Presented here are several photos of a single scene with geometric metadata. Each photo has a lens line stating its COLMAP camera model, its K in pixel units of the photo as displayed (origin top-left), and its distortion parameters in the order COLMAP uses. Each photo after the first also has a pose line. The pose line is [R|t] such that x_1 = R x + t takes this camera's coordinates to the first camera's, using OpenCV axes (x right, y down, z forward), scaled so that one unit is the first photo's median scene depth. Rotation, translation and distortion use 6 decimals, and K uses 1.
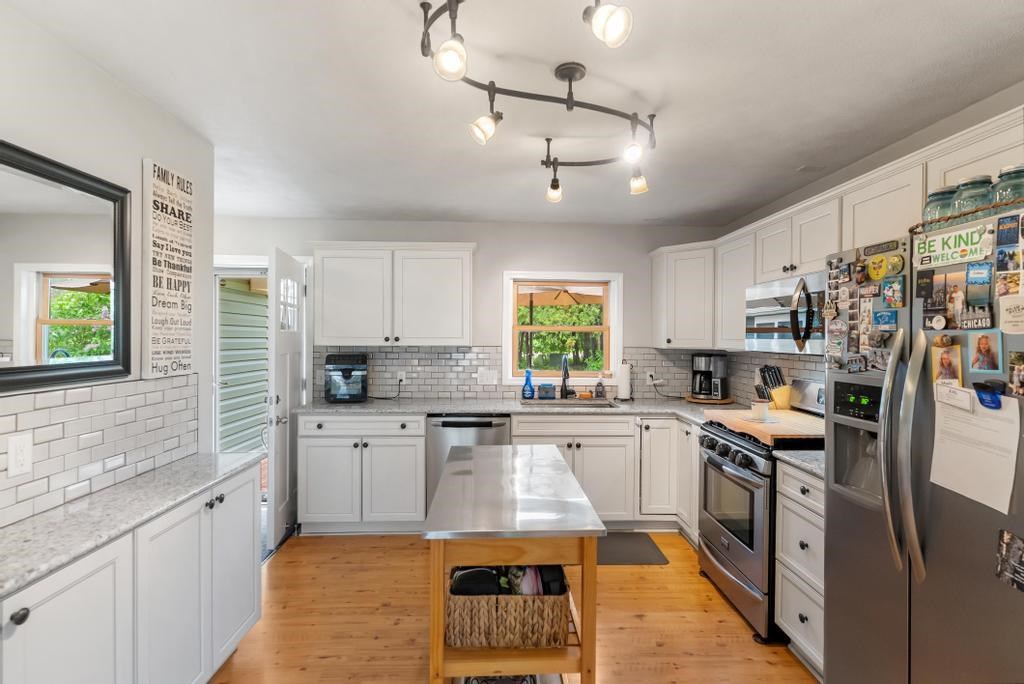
lens RADIAL K [[497.5, 0, 516.9], [0, 497.5, 343.9], [0, 0, 1]] dist [-0.001578, 0.001301]
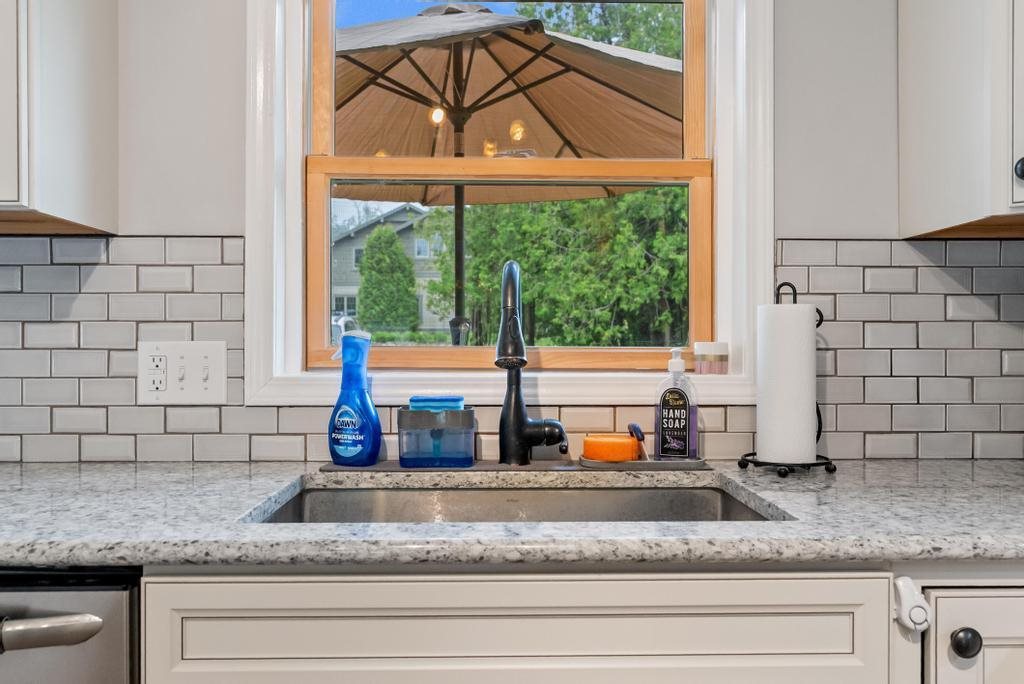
lens RADIAL K [[831.1, 0, 508.5], [0, 831.1, 342.5], [0, 0, 1]] dist [-0.006505, 0.008062]
pose [[0.999635, -0.008595, -0.025625, 0.129867], [0.008191, 0.999841, -0.015862, 0.078456], [0.025757, 0.015646, 0.999546, 0.797771]]
